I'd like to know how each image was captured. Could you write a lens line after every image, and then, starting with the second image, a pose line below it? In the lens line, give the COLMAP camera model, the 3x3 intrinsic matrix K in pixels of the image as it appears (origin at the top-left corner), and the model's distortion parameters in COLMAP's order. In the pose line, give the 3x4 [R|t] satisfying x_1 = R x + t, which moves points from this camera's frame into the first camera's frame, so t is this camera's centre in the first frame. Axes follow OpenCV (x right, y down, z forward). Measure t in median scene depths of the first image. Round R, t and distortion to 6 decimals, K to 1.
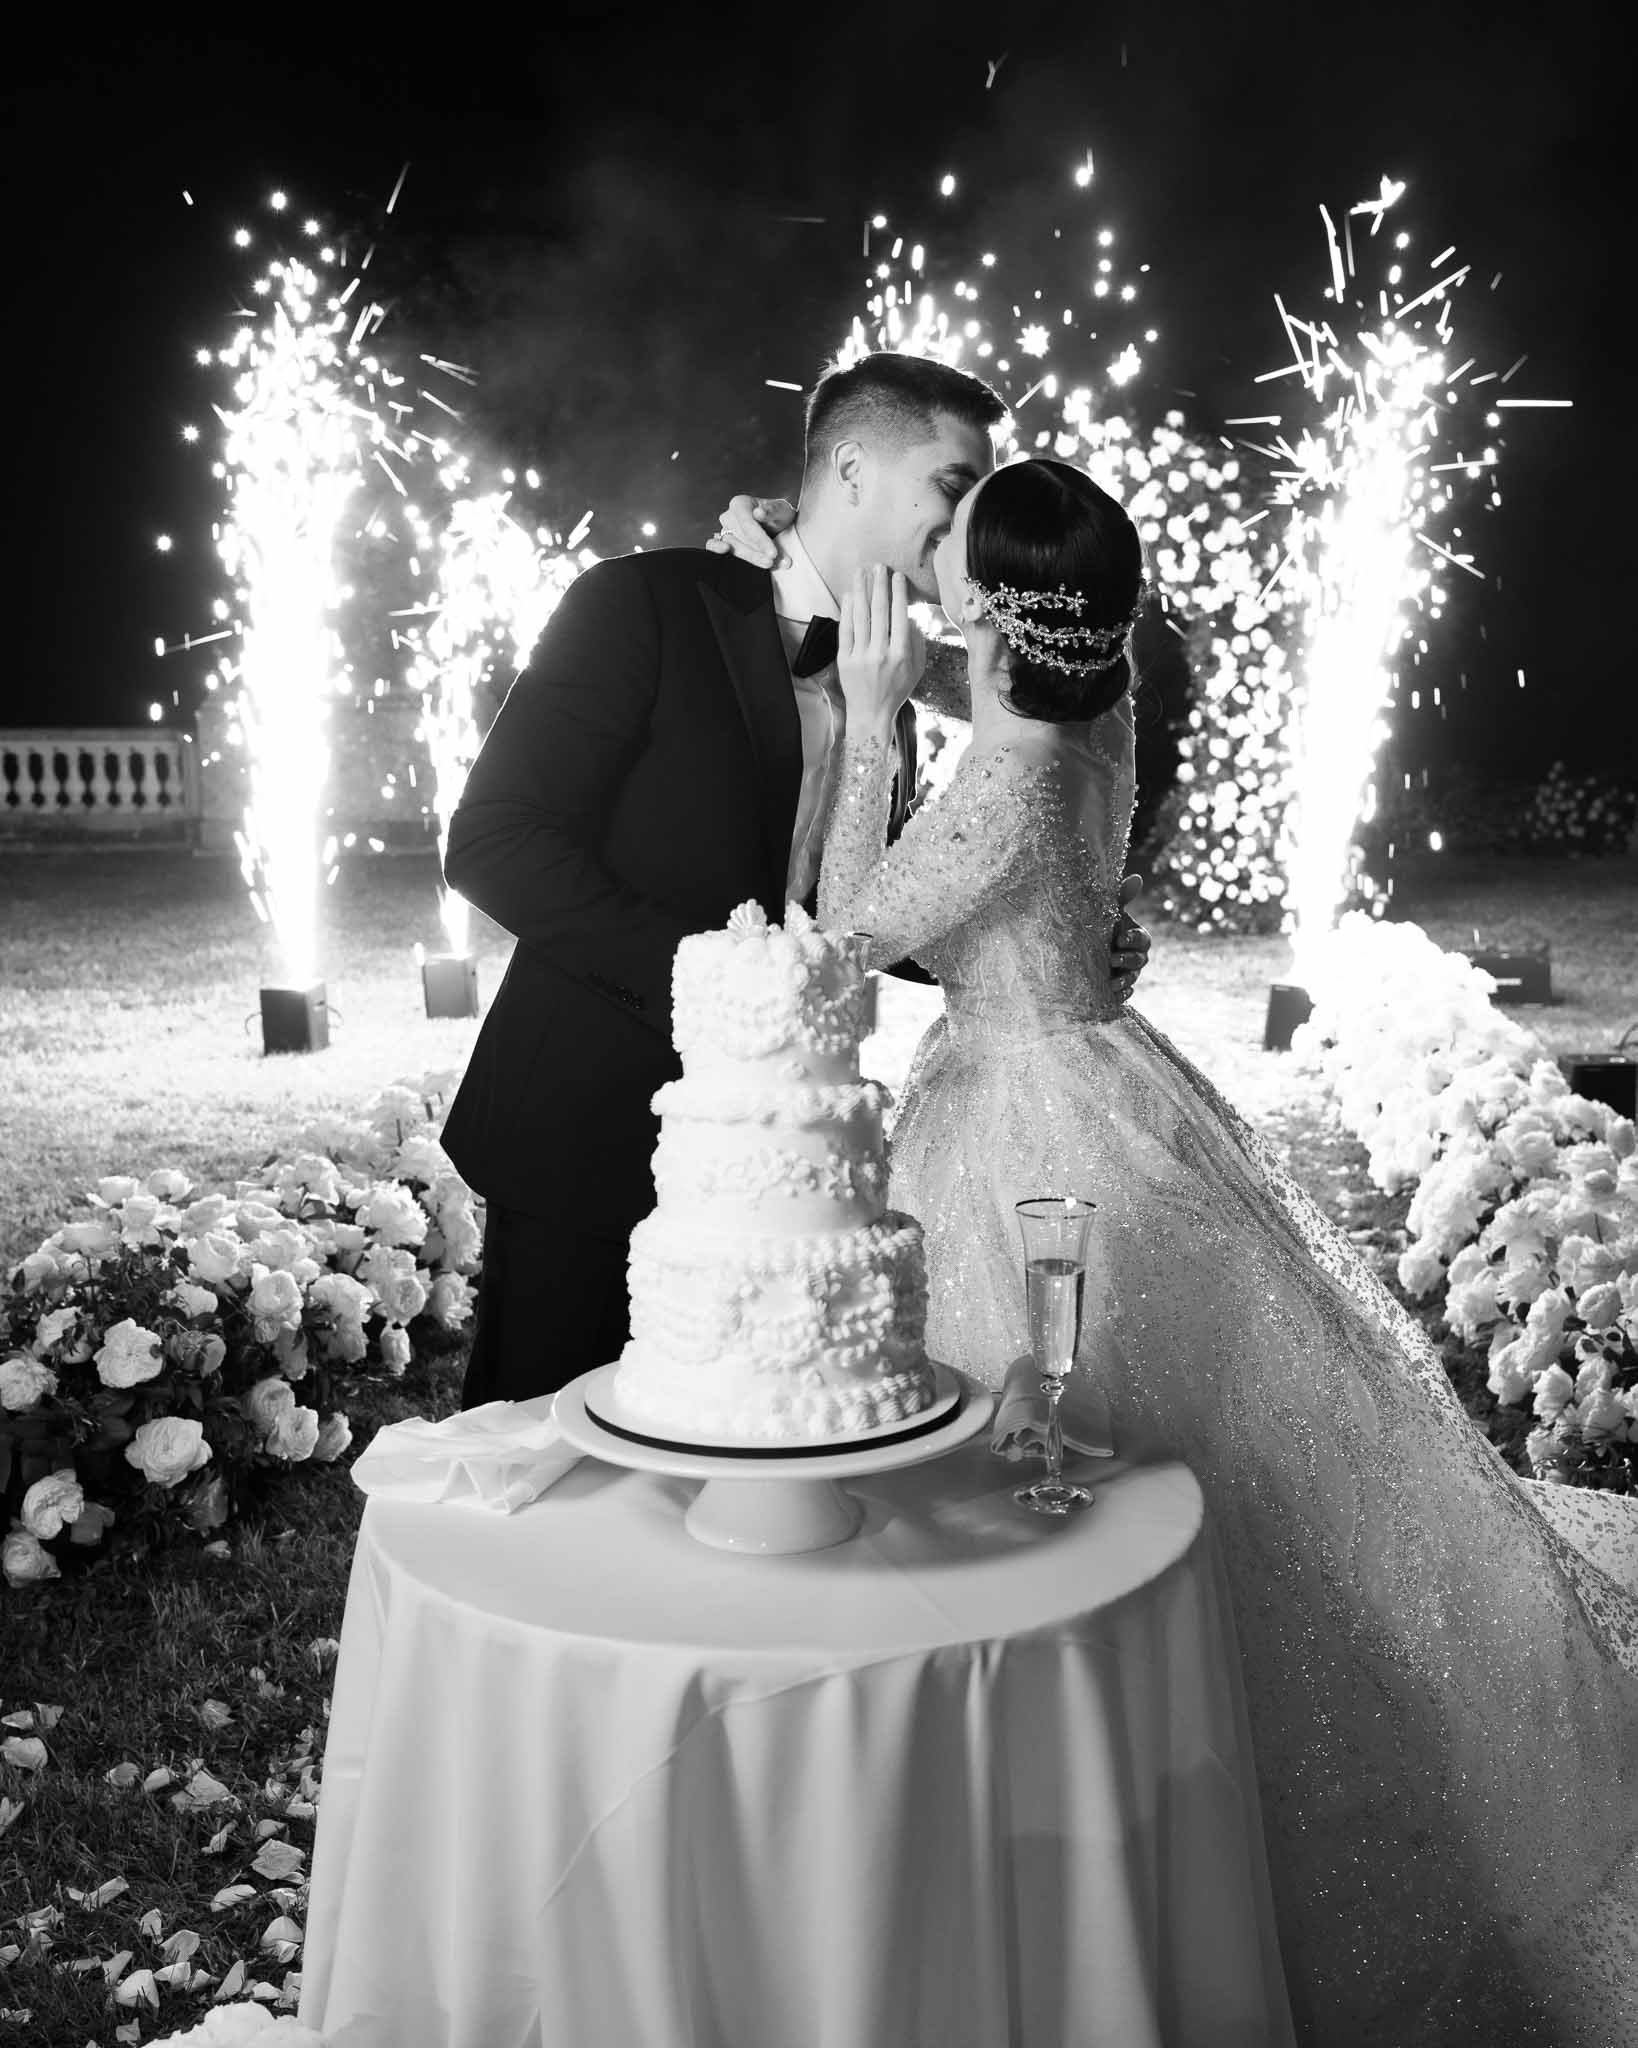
lens RADIAL K [[2378.0, 0, 819.0], [0, 2378.0, 1024.0], [0, 0, 1]] dist [0.006102, 0.018581]
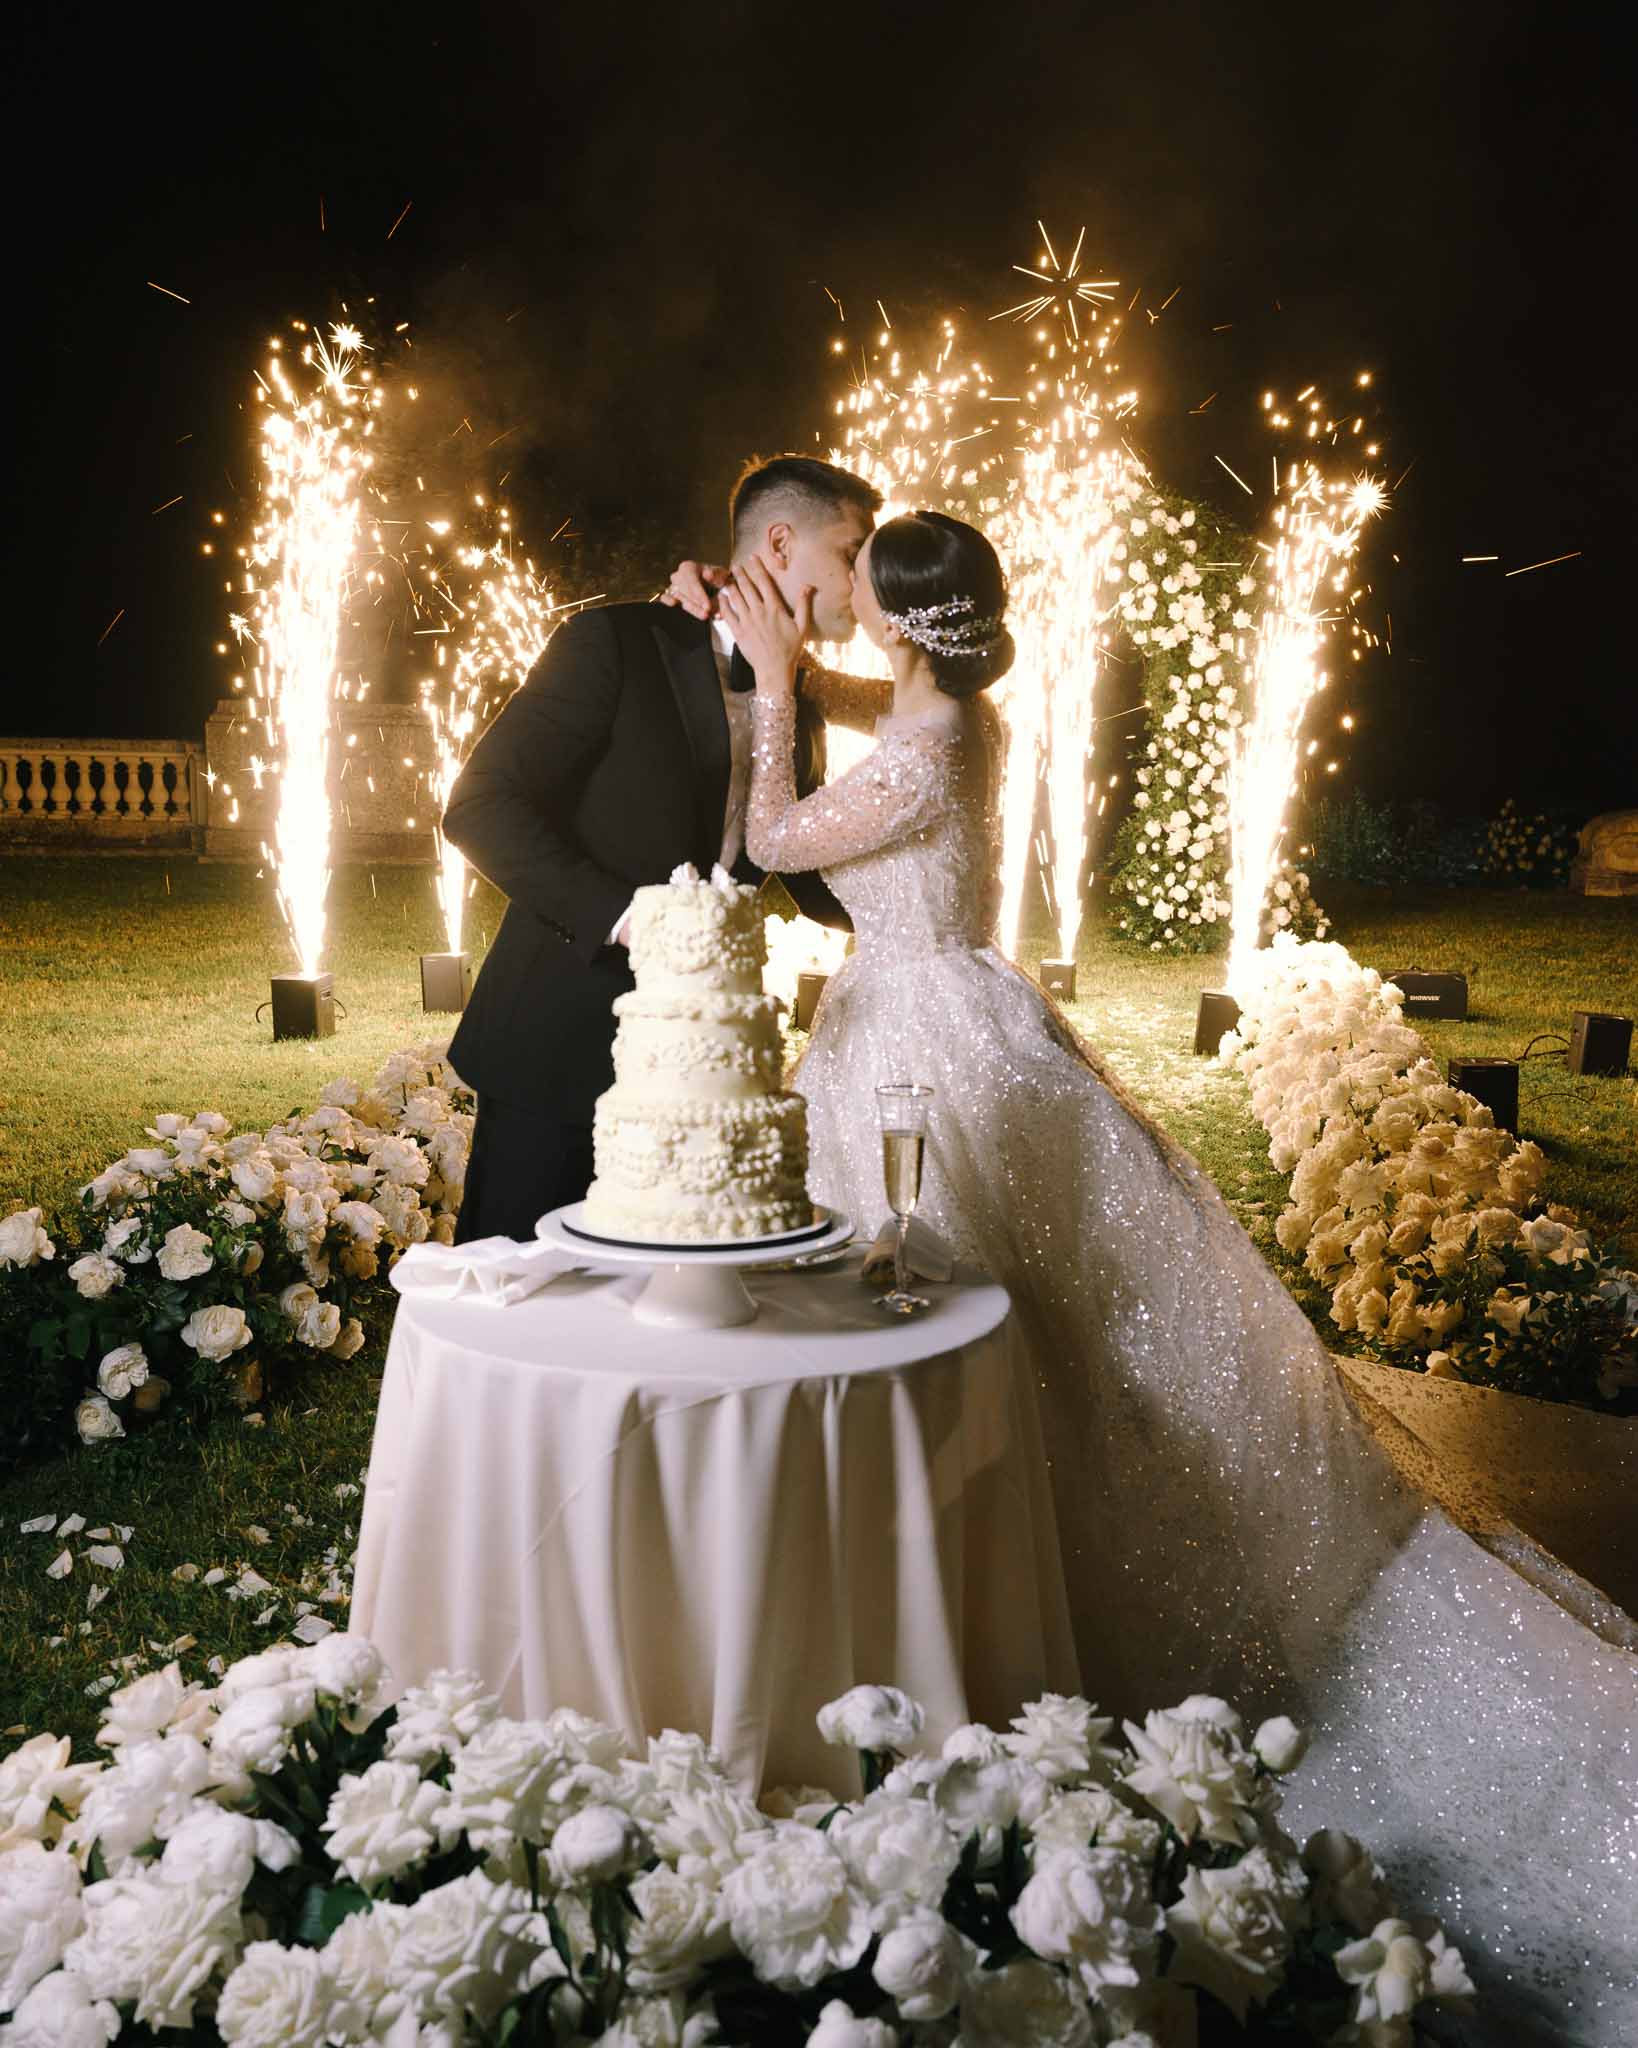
lens RADIAL K [[2329.3, 0, 847.6], [0, 2329.3, 1025.5], [0, 0, 1]] dist [-0.004395, -0.004032]
pose [[0.999650, 0.017813, 0.019565, 0.018555], [-0.017665, 0.999814, -0.007719, 0.024099], [-0.019699, 0.007371, 0.999779, -0.169219]]
